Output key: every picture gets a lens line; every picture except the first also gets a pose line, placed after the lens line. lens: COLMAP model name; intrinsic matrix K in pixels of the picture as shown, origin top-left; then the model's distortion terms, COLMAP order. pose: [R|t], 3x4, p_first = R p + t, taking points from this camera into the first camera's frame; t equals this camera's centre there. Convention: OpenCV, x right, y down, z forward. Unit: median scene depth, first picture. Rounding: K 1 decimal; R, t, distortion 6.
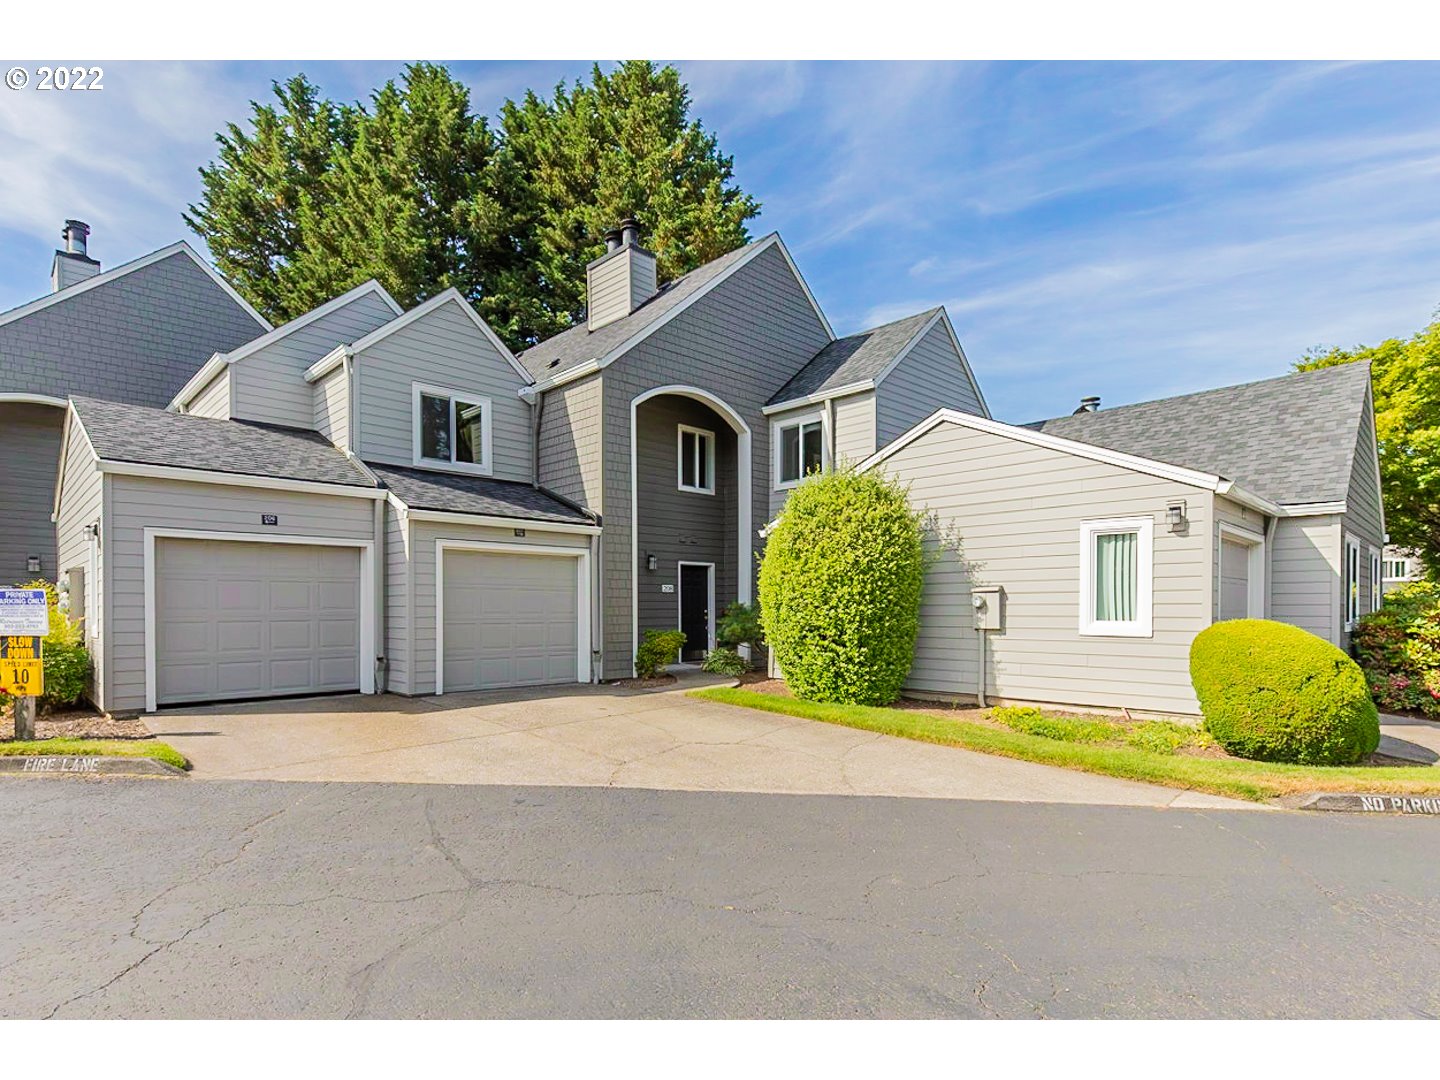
lens RADIAL K [[659.0, 0, 710.7], [0, 659.0, 540.5], [0, 0, 1]] dist [0.002783, -0.000371]
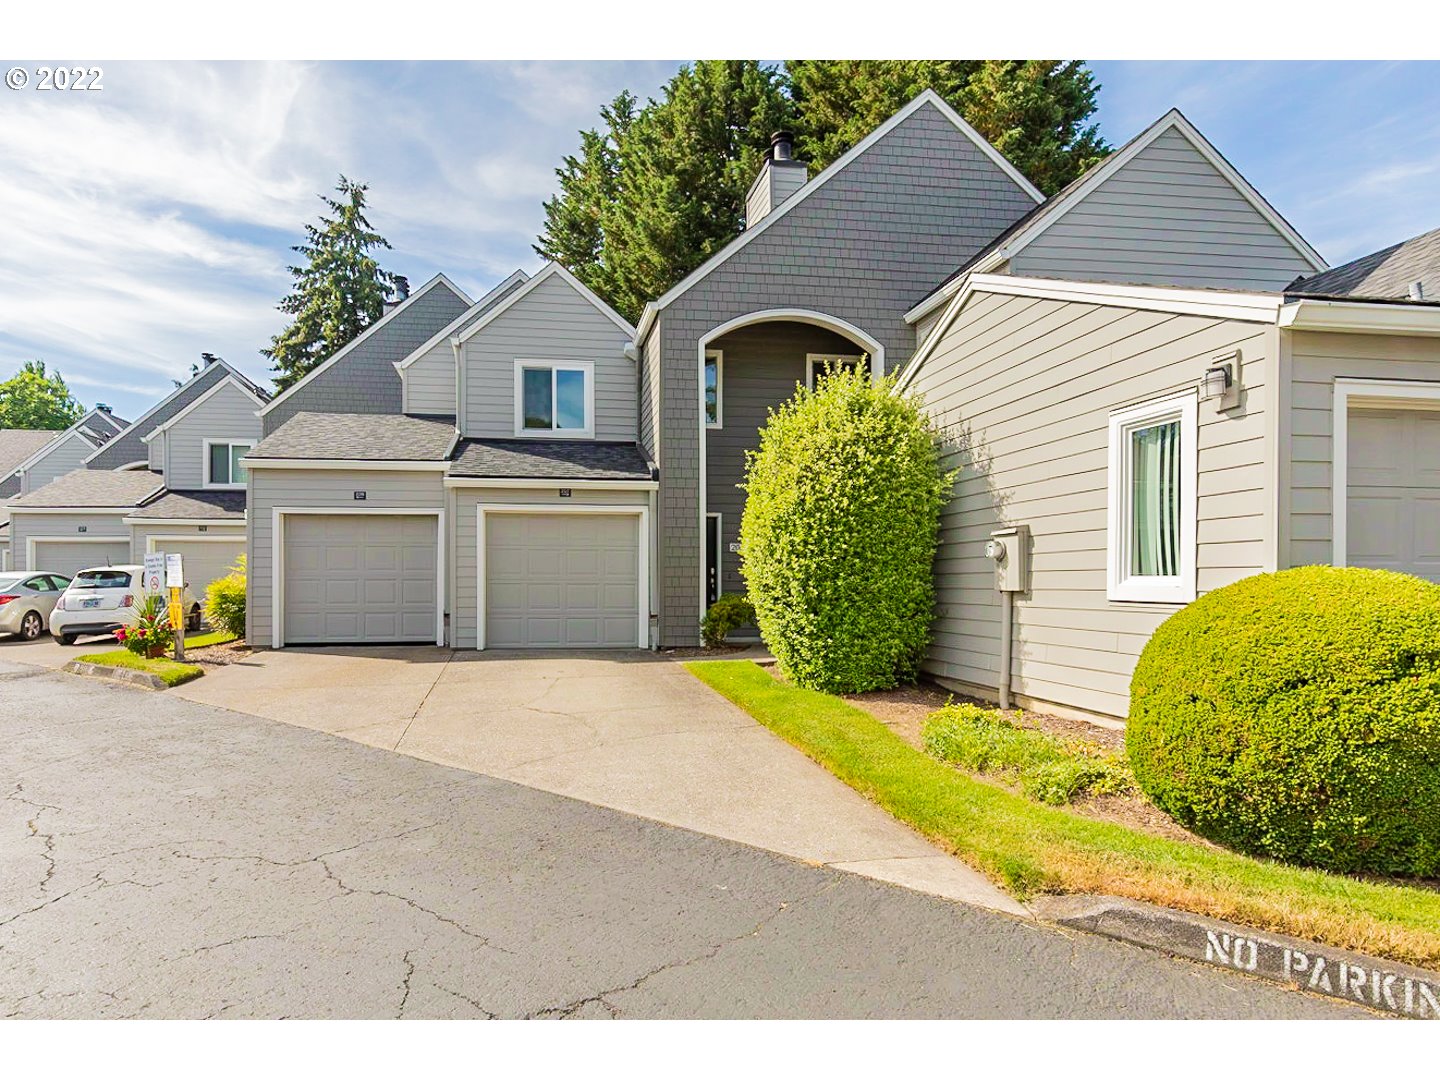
lens RADIAL K [[741.1, 0, 719.9], [0, 741.1, 498.5], [0, 0, 1]] dist [-0.004873, 0.000896]
pose [[0.836008, -0.061425, -0.545269, 0.566181], [0.056241, 0.998073, -0.026205, 0.042890], [0.545828, -0.008758, 0.837852, 0.211081]]
